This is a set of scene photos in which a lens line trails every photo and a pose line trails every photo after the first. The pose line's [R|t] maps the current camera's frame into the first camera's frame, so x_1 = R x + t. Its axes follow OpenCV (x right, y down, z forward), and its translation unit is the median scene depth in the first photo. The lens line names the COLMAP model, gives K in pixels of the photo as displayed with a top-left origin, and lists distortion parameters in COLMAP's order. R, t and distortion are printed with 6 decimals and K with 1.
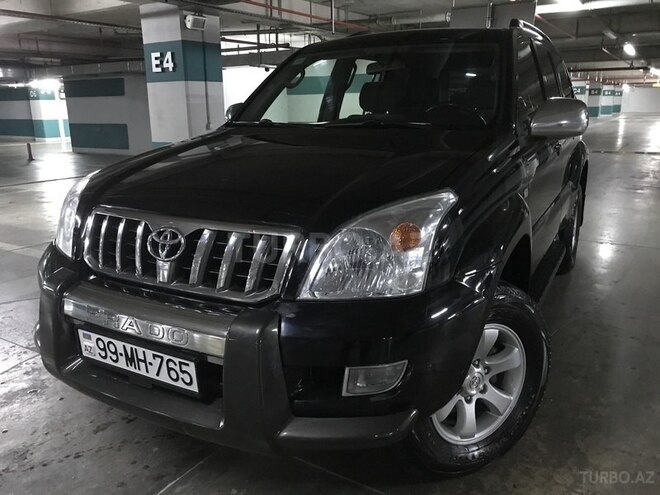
lens RADIAL K [[546.1, 0, 328.6], [0, 546.1, 236.2], [0, 0, 1]] dist [0.032916, -0.019790]
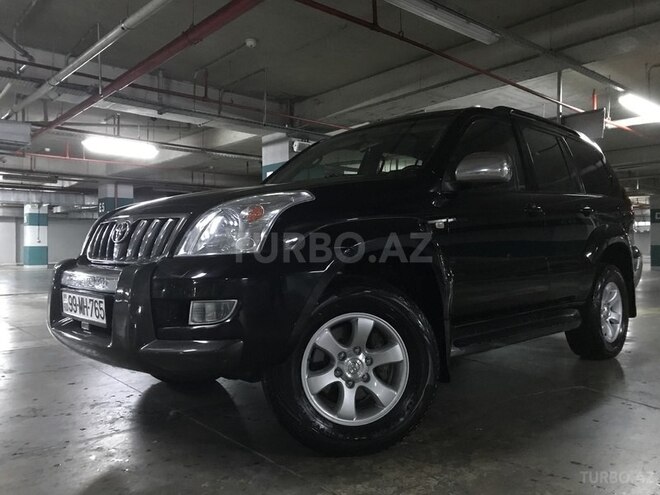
lens RADIAL K [[546.1, 0, 326.0], [0, 546.1, 245.9], [0, 0, 1]] dist [0.032916, -0.019790]
pose [[0.956226, 0.012964, -0.292341, 0.519130], [-0.080946, 0.971755, -0.221674, 0.264224], [0.281210, 0.235635, 0.930267, -0.138712]]
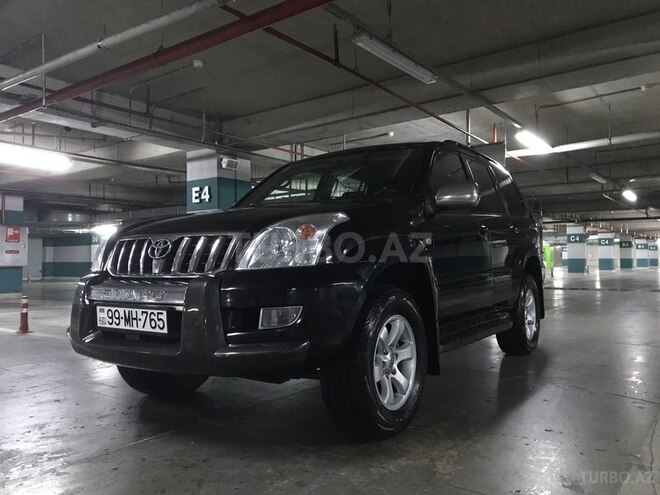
lens RADIAL K [[546.1, 0, 331.5], [0, 546.1, 247.6], [0, 0, 1]] dist [0.032916, -0.019790]
pose [[0.997310, 0.005104, -0.073125, 0.240041], [-0.023757, 0.966237, -0.256556, 0.322050], [0.069347, 0.257603, 0.963759, -0.360859]]
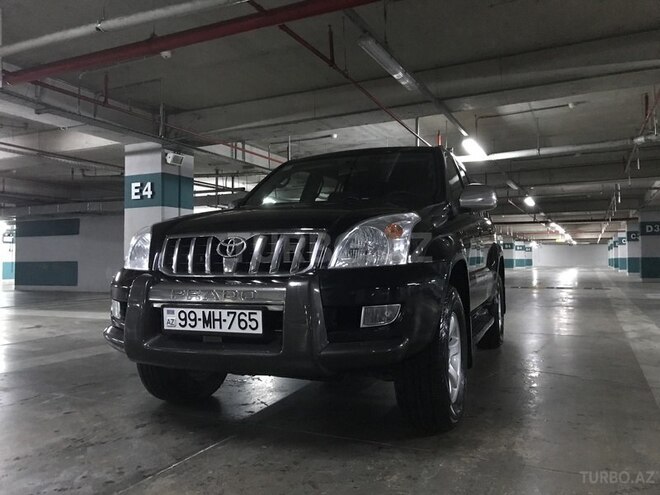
lens RADIAL K [[546.1, 0, 332.4], [0, 546.1, 246.5], [0, 0, 1]] dist [0.032916, -0.019790]
pose [[0.992034, 0.010207, 0.125554, -0.174758], [0.022860, 0.965575, -0.259119, 0.329032], [-0.123877, 0.259925, 0.957650, -0.361937]]
